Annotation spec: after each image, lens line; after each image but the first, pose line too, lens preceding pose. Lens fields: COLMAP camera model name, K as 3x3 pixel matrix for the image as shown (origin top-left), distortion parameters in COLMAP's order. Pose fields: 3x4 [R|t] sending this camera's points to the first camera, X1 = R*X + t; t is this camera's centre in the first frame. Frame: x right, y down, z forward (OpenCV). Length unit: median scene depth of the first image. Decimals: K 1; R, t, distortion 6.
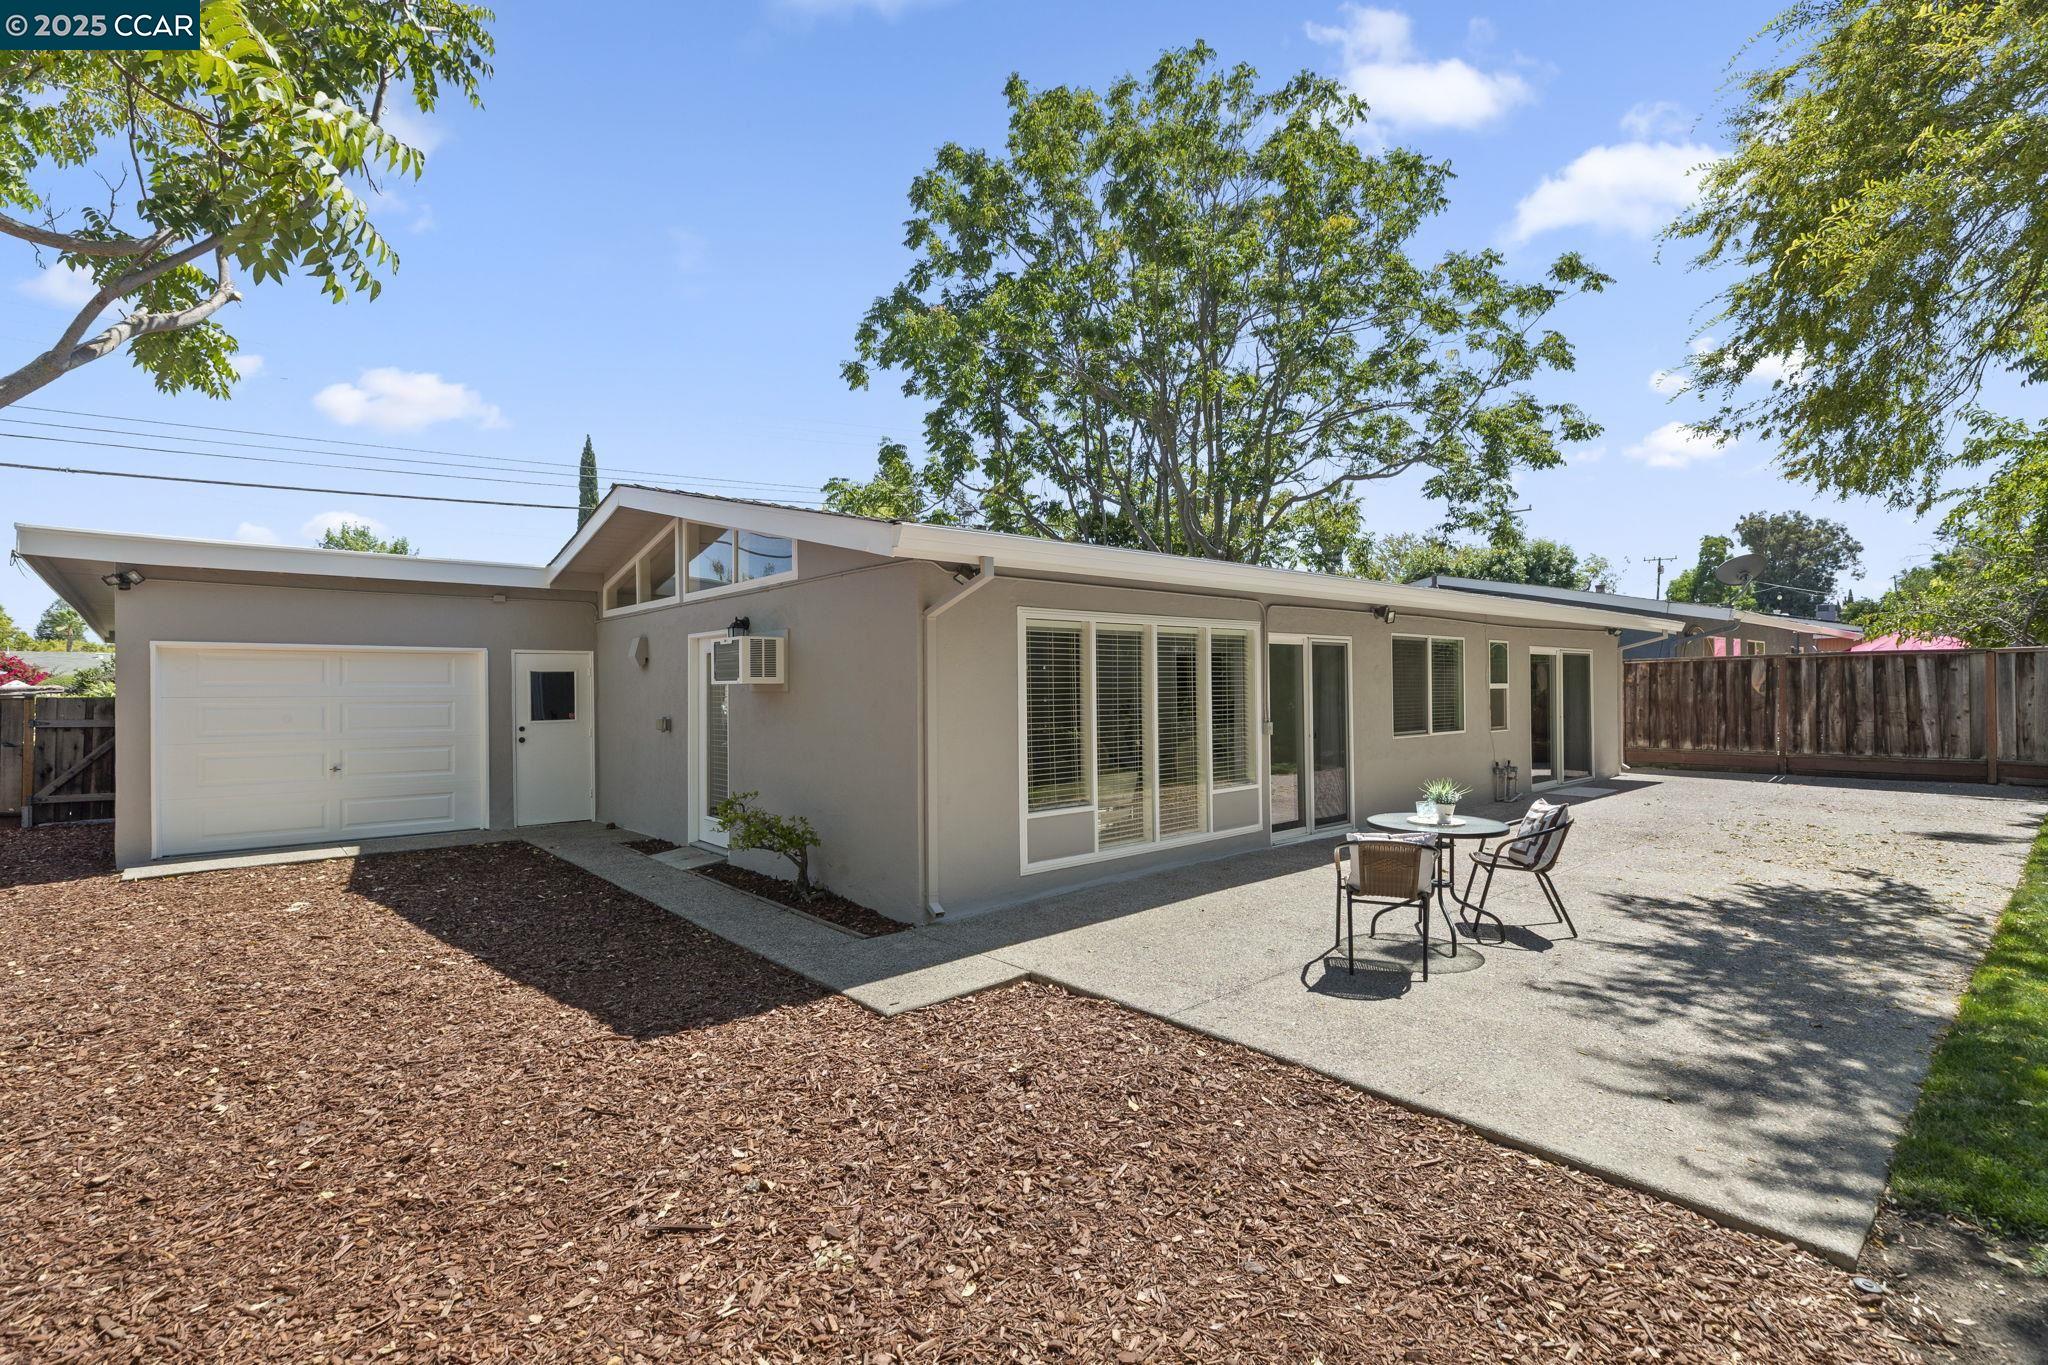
lens RADIAL K [[923.2, 0, 1024.0], [0, 923.2, 682.5], [0, 0, 1]] dist [-0.002103, -0.000229]
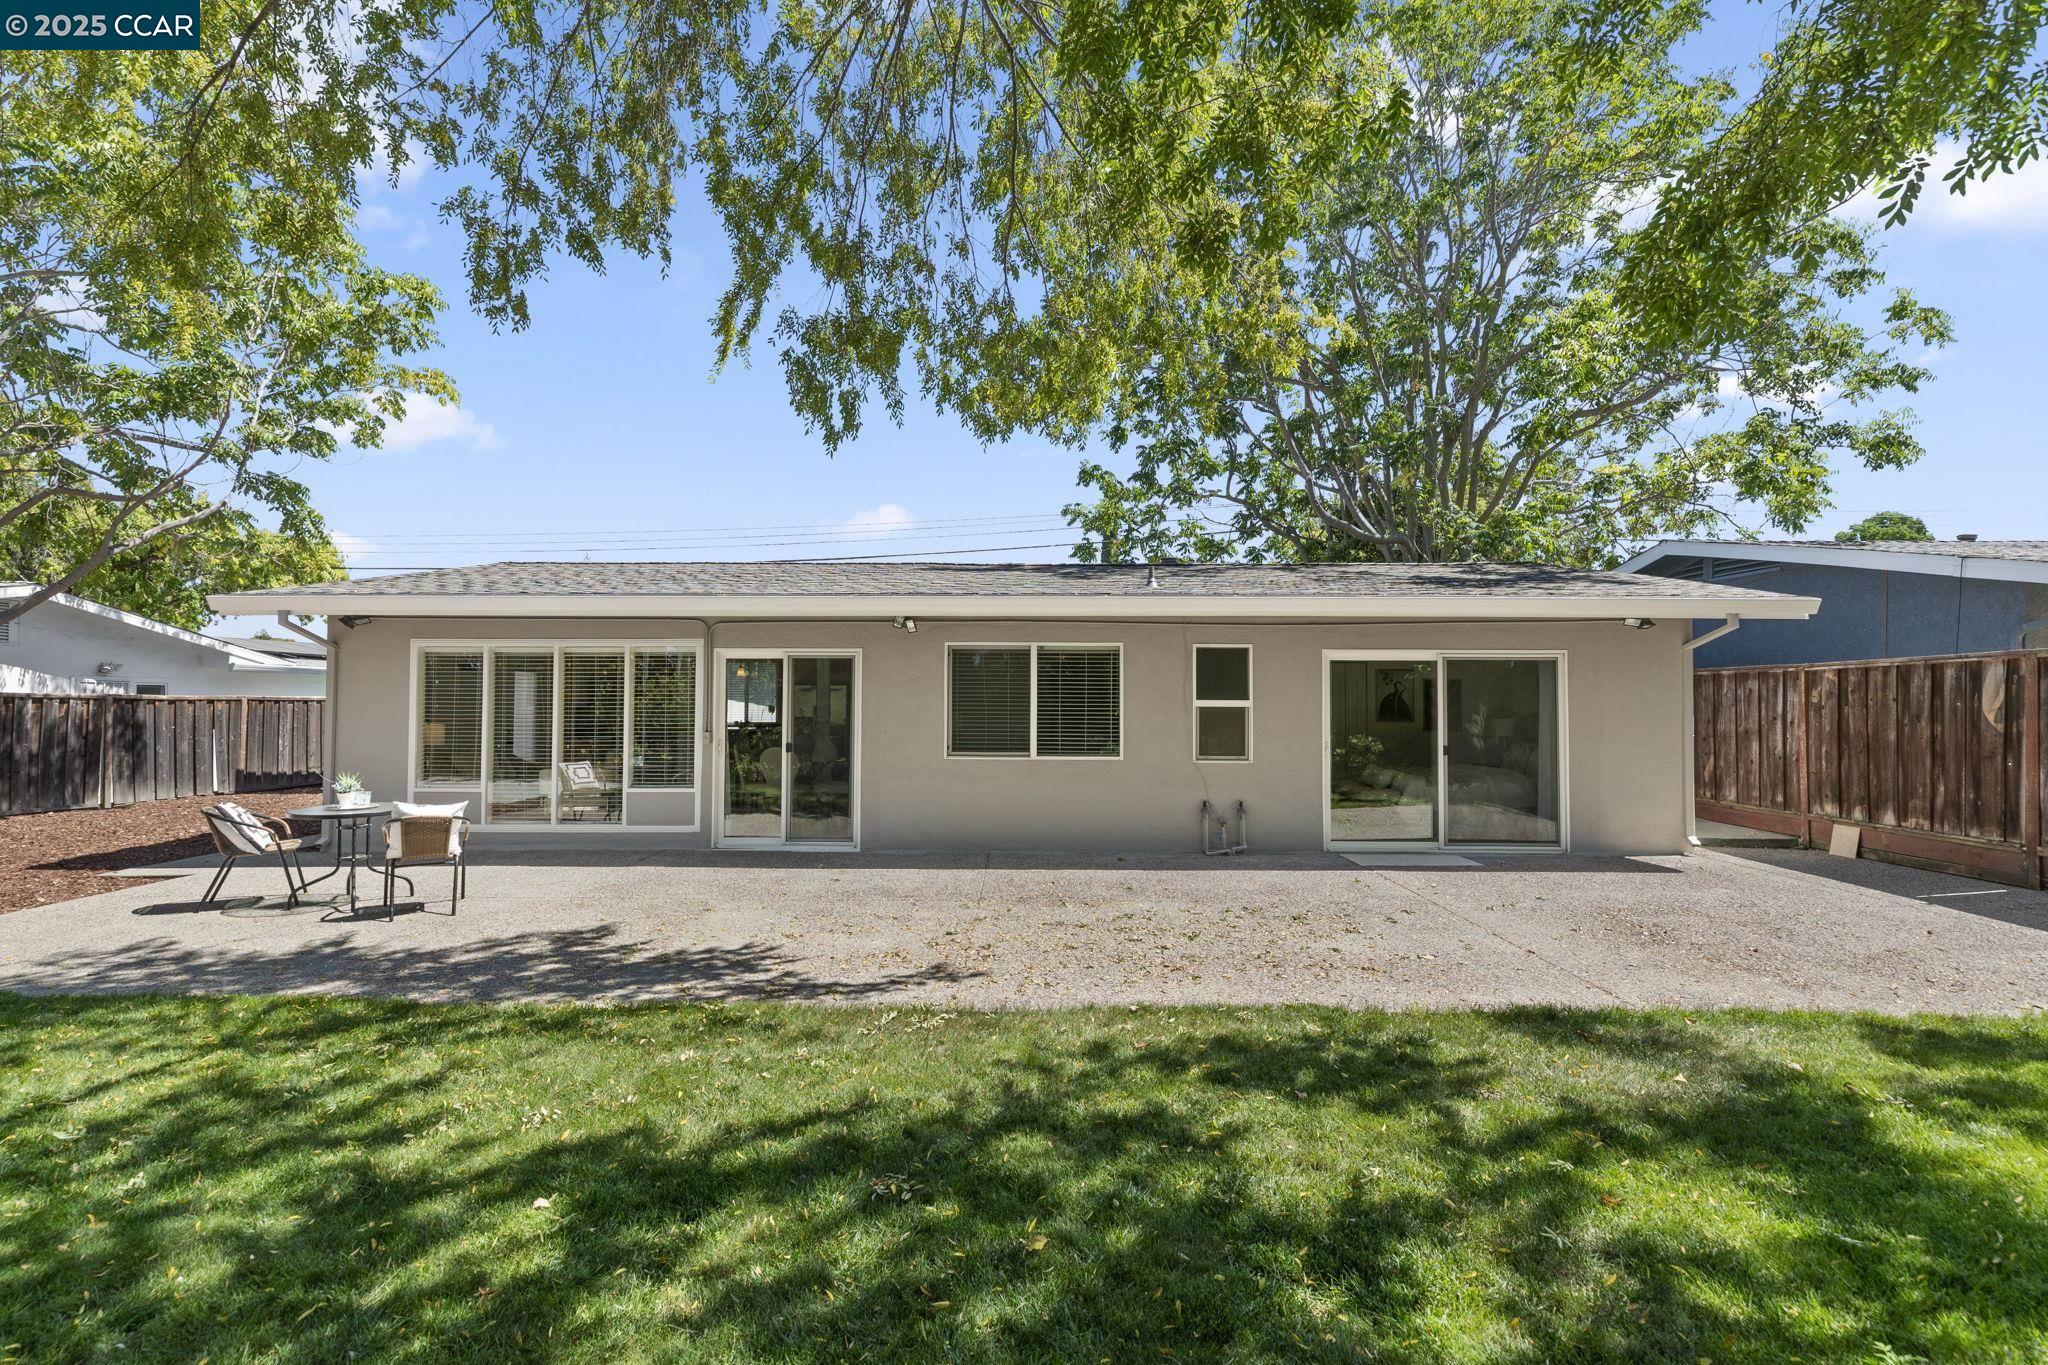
lens RADIAL K [[927.7, 0, 1016.2], [0, 927.7, 678.7], [0, 0, 1]] dist [0.002509, -0.003381]
pose [[0.743274, -0.007277, -0.668947, 0.731949], [-0.006717, 0.999809, -0.018340, -0.001590], [0.668953, 0.018125, 0.743084, 0.251204]]
